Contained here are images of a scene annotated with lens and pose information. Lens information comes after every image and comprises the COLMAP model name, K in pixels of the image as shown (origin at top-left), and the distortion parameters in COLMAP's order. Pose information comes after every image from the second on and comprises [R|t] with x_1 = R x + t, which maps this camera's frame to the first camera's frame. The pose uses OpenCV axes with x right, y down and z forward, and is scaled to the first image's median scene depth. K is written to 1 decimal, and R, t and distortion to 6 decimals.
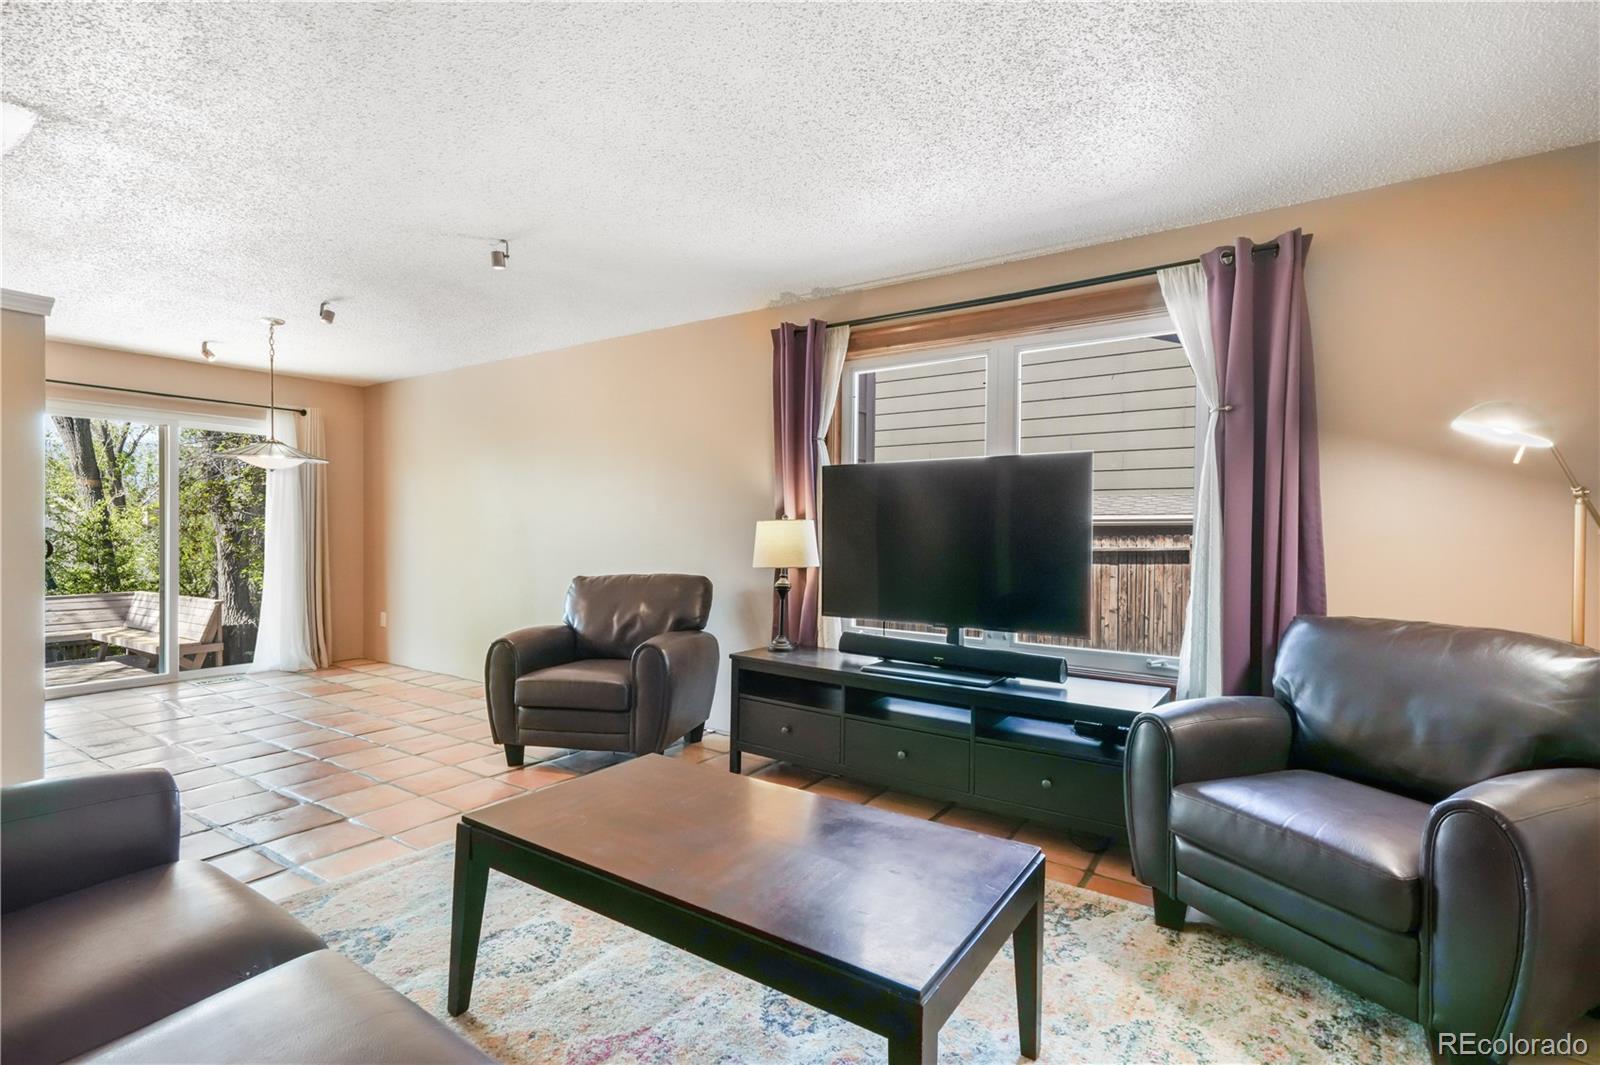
lens RADIAL K [[758.5, 0, 804.5], [0, 758.5, 516.8], [0, 0, 1]] dist [0.006304, 0.000826]
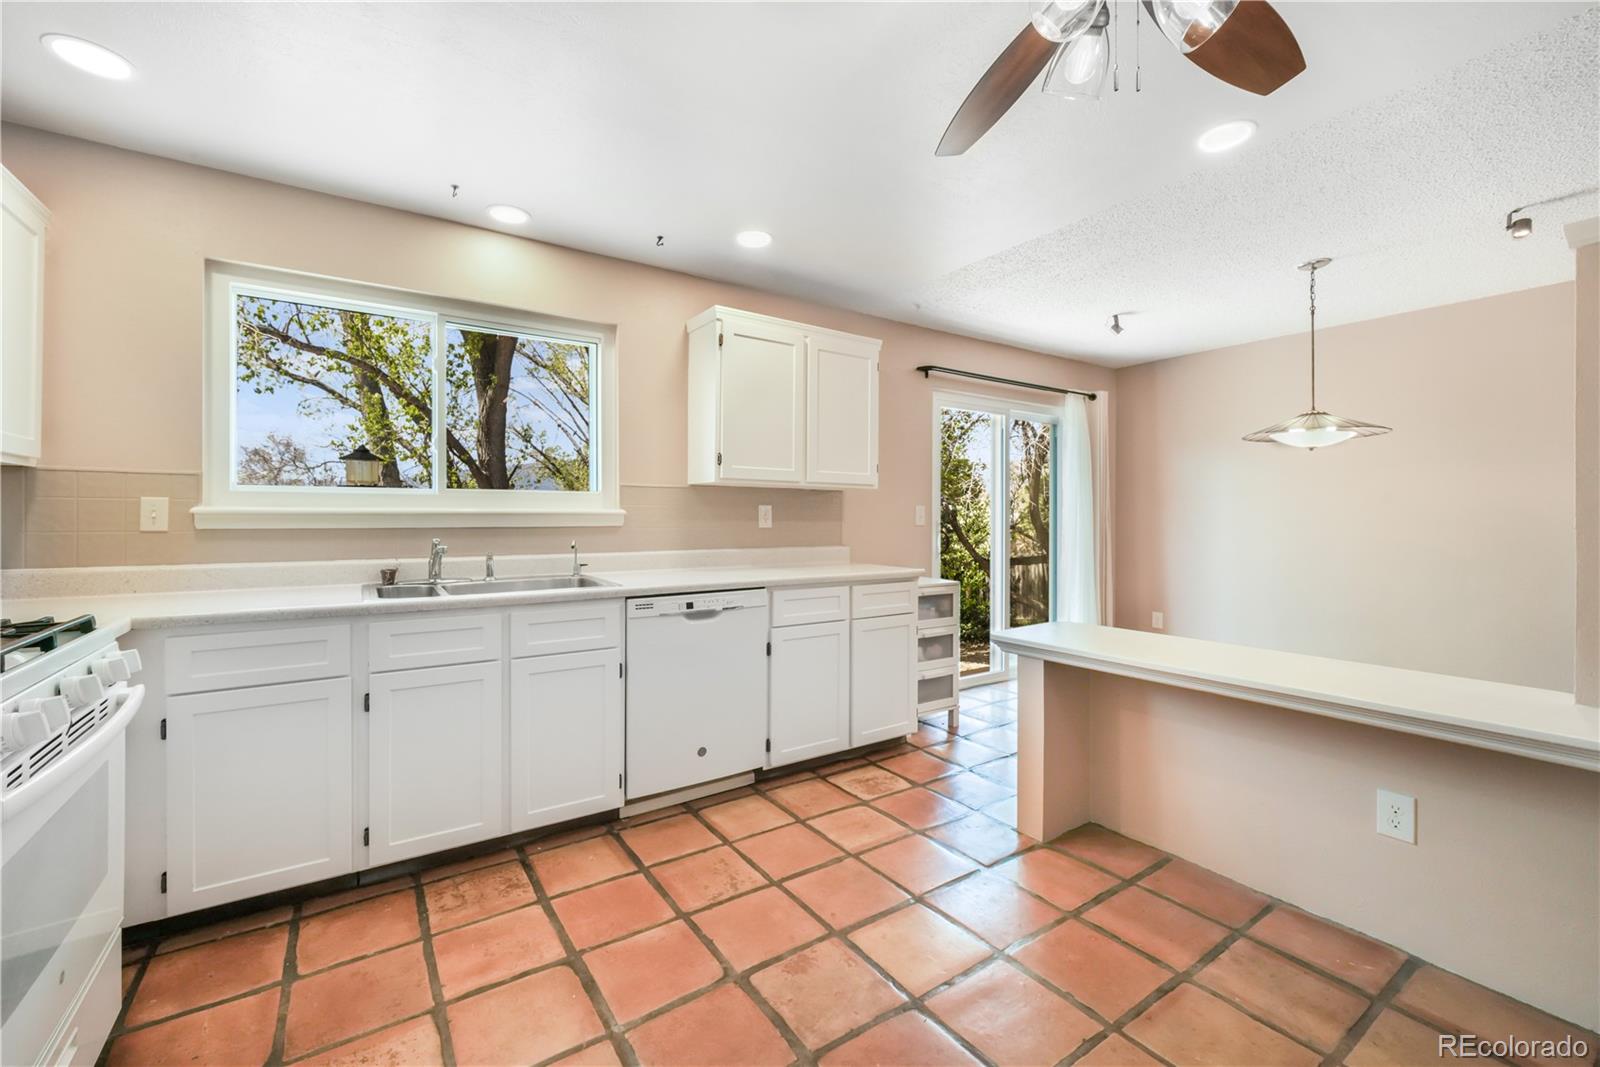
lens RADIAL K [[658.7, 0, 796.2], [0, 658.7, 517.8], [0, 0, 1]] dist [-0.003006, 0.000896]
pose [[0.923610, -0.001919, -0.383330, -0.685622], [0.005391, 0.999954, 0.007985, 0.005123], [0.383296, -0.009442, 0.923577, 0.099947]]
